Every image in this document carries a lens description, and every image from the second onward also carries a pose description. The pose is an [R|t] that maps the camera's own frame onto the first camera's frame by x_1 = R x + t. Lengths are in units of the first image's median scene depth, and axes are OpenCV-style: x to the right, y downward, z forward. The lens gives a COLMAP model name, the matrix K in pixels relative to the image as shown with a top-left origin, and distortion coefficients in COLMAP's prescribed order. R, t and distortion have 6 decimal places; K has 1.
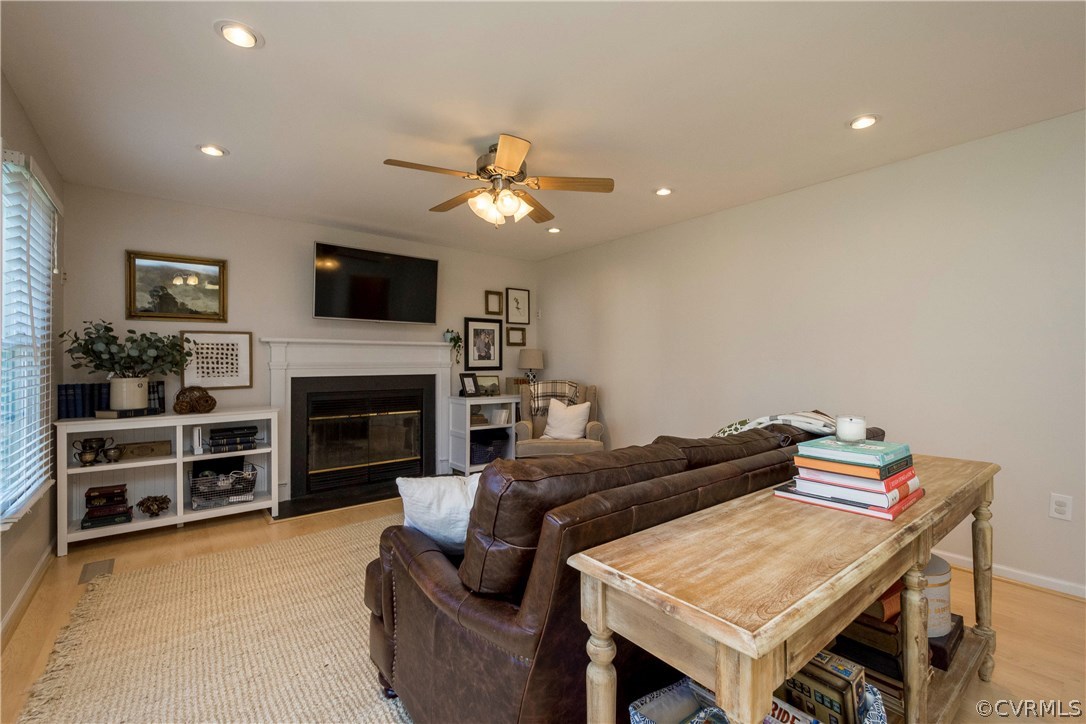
lens RADIAL K [[478.3, 0, 544.3], [0, 478.3, 352.6], [0, 0, 1]] dist [0.012527, -0.002802]
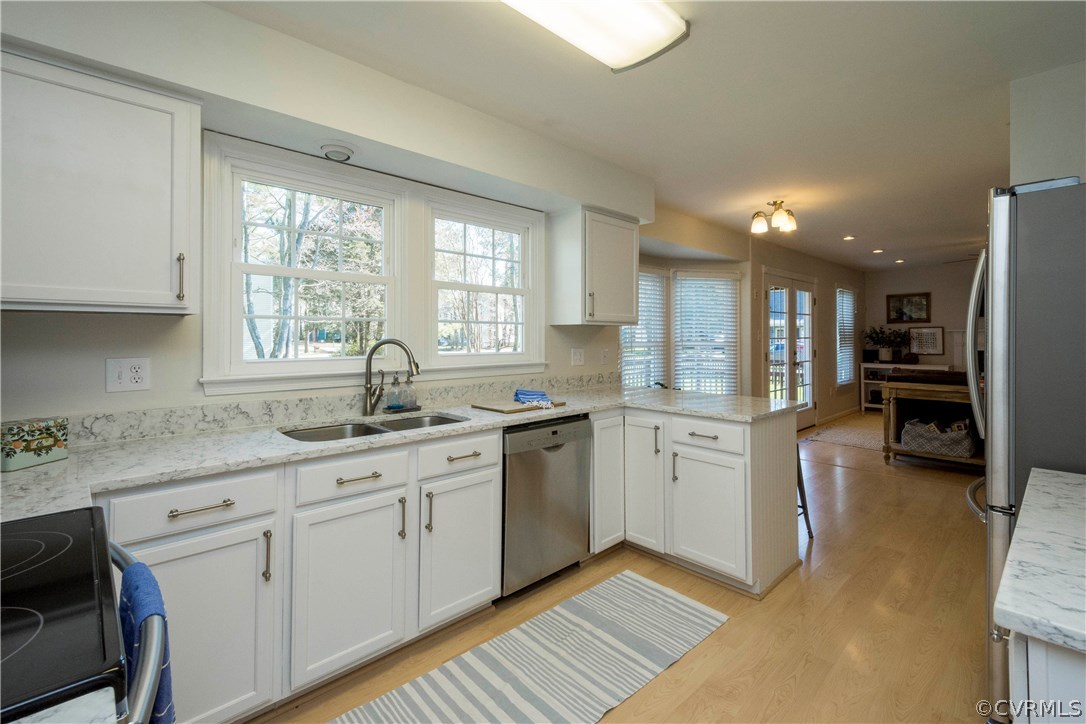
lens RADIAL K [[478.3, 0, 548.6], [0, 478.3, 337.1], [0, 0, 1]] dist [0.012527, -0.002802]
pose [[0.079381, -0.006807, -0.996821, 1.399809], [0.009067, 0.999940, -0.006106, -0.004263], [0.996803, -0.008554, 0.079438, -0.879395]]
